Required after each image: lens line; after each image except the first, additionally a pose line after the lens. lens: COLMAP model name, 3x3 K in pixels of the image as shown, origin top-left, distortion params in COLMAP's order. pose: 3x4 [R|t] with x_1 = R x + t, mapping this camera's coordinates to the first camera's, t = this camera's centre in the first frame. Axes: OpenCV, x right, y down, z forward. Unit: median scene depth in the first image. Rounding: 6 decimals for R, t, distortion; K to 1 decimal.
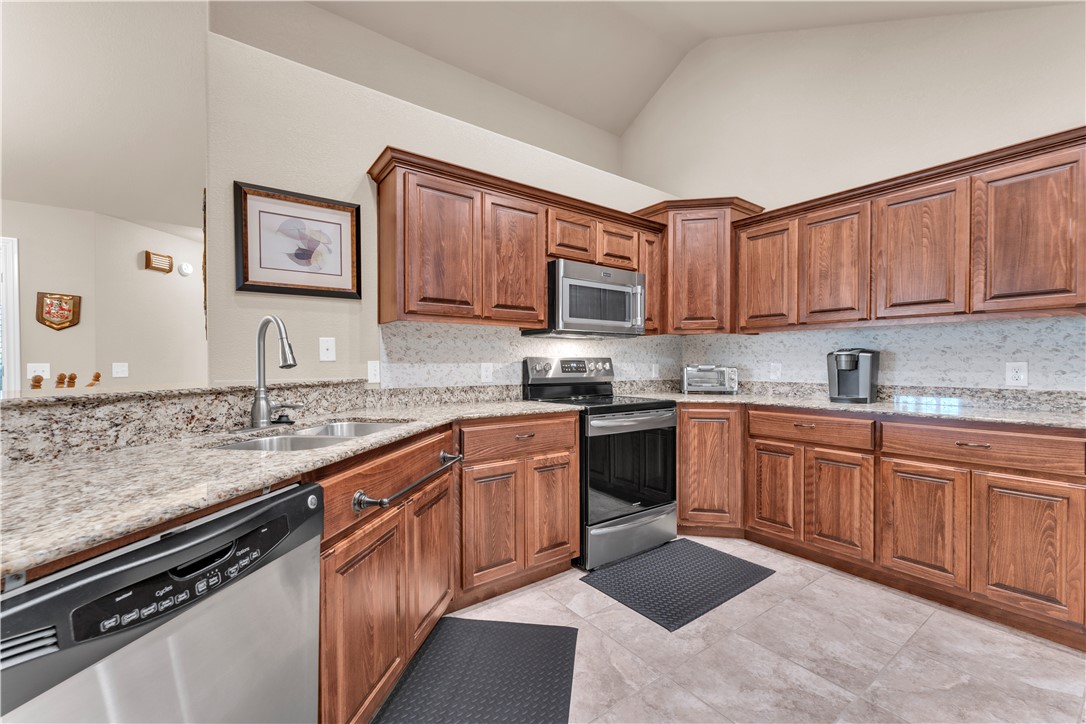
lens RADIAL K [[440.8, 0, 551.2], [0, 440.8, 368.8], [0, 0, 1]] dist [0.002672, -0.000072]
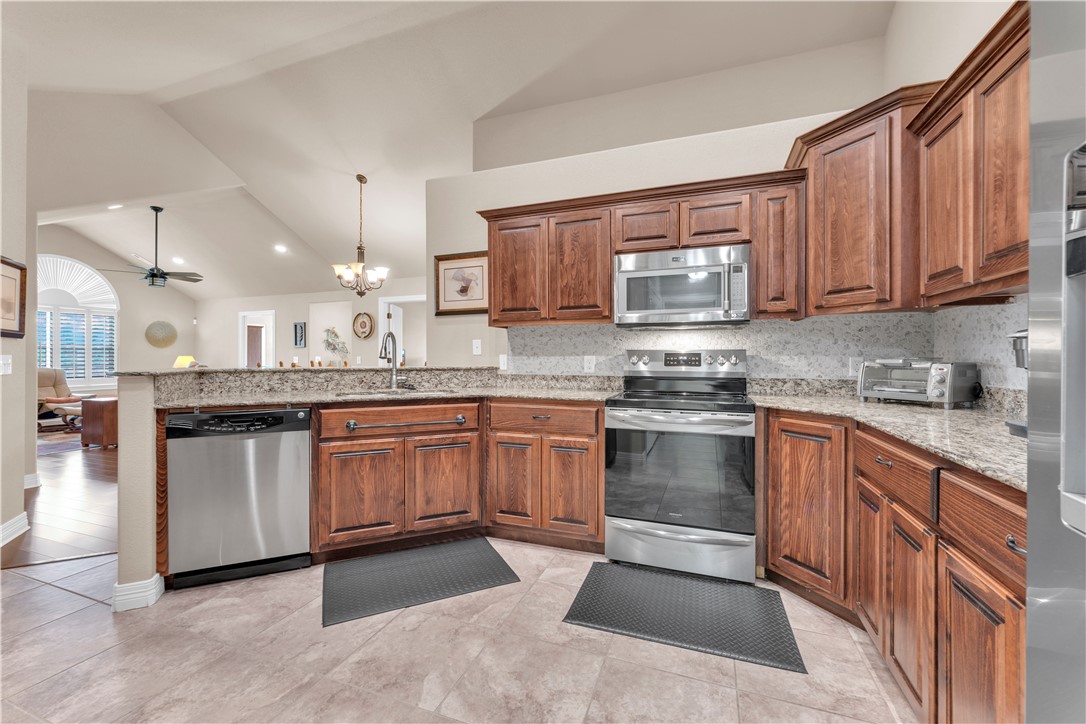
lens RADIAL K [[440.8, 0, 544.6], [0, 440.8, 357.8], [0, 0, 1]] dist [0.002672, -0.000072]
pose [[0.551640, 0.002212, -0.834079, 0.854657], [-0.009607, 0.999947, -0.003702, -0.003568], [0.834027, 0.010055, 0.551632, 0.313056]]
